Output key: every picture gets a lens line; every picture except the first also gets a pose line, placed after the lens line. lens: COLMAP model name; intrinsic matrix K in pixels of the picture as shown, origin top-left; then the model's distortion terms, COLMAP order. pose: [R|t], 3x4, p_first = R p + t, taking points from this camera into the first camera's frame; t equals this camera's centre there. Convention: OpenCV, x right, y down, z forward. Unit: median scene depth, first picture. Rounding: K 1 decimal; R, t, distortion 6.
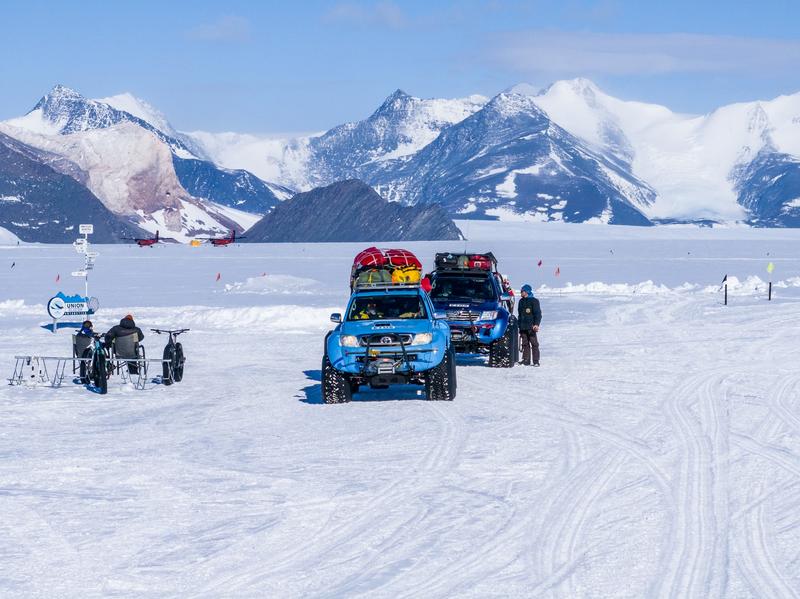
lens RADIAL K [[3957.7, 0, 396.3], [0, 3957.7, 299.1], [0, 0, 1]] dist [0.322962, 0.000000]
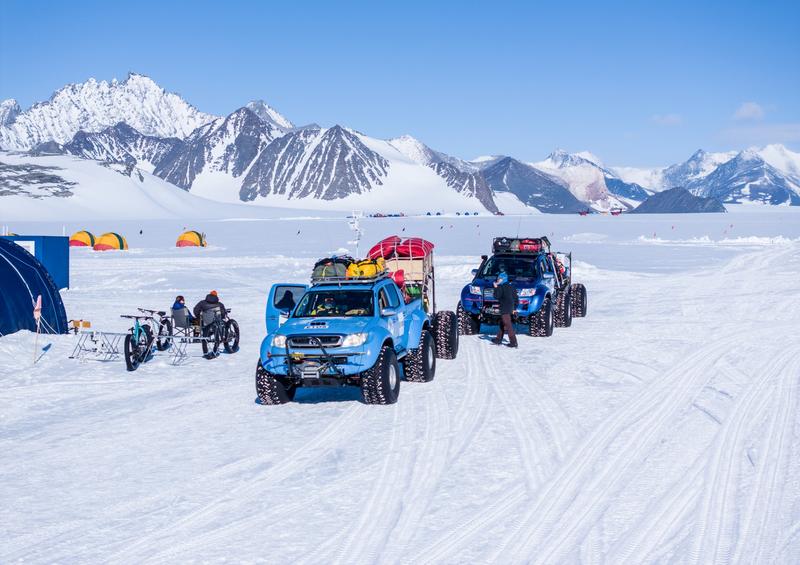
lens RADIAL K [[1619.2, 0, 396.6], [0, 1619.2, 277.1], [0, 0, 1]] dist [-0.084425, 0.000000]
pose [[0.982652, 0.006914, -0.185329, 0.077409], [-0.002226, 0.999672, 0.025494, -0.013023], [0.185445, -0.024639, 0.982346, 0.552738]]
